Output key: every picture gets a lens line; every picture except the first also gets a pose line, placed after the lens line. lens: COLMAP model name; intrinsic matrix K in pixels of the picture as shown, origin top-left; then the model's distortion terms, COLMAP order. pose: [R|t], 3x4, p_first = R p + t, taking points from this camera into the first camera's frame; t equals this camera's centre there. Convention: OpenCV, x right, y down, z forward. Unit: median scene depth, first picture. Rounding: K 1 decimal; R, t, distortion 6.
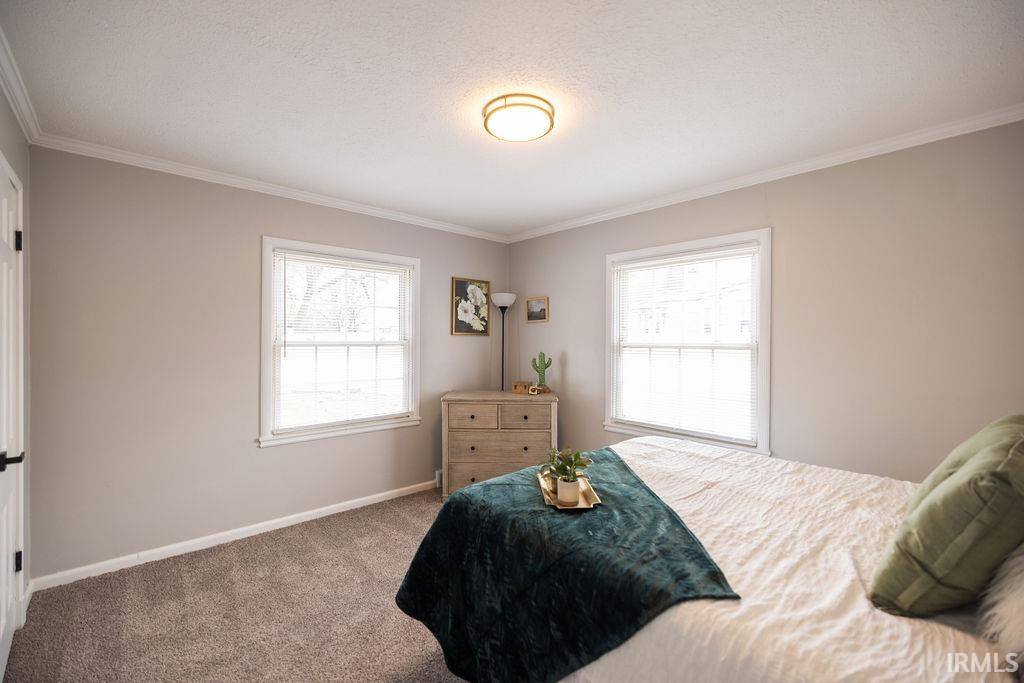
lens RADIAL K [[432.2, 0, 510.4], [0, 432.2, 338.8], [0, 0, 1]] dist [0.000481, -0.000188]
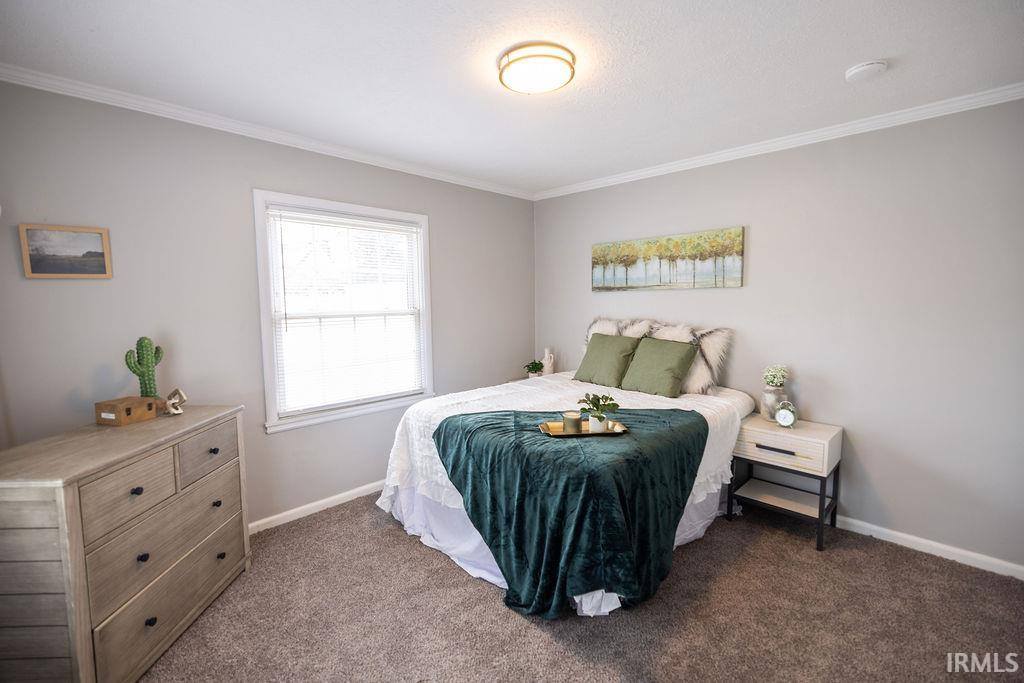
lens RADIAL K [[432.2, 0, 510.4], [0, 432.2, 338.8], [0, 0, 1]] dist [0.000481, -0.000188]
pose [[-0.043710, -0.087139, 0.995237, -0.527694], [0.014118, 0.996036, 0.087829, -0.007690], [-0.998944, 0.017890, -0.042307, 0.631998]]
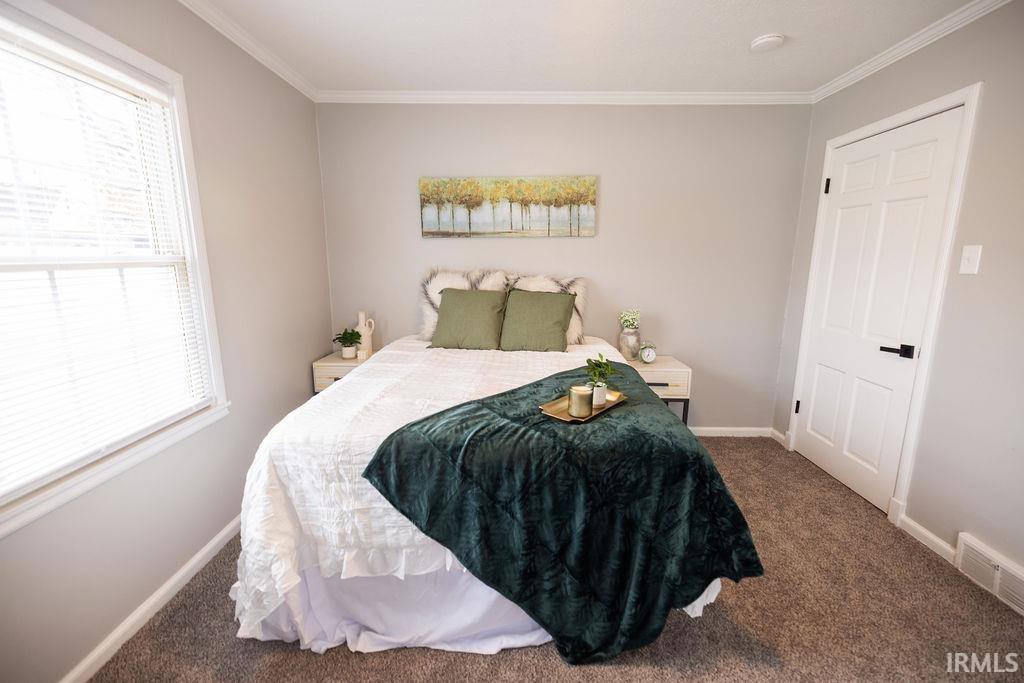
lens RADIAL K [[432.2, 0, 510.4], [0, 432.2, 338.8], [0, 0, 1]] dist [0.000481, -0.000188]
pose [[-0.716766, -0.131728, 0.684759, -0.201285], [0.001754, 0.981651, 0.190677, 0.007783], [-0.697312, 0.137871, -0.703383, 0.899139]]
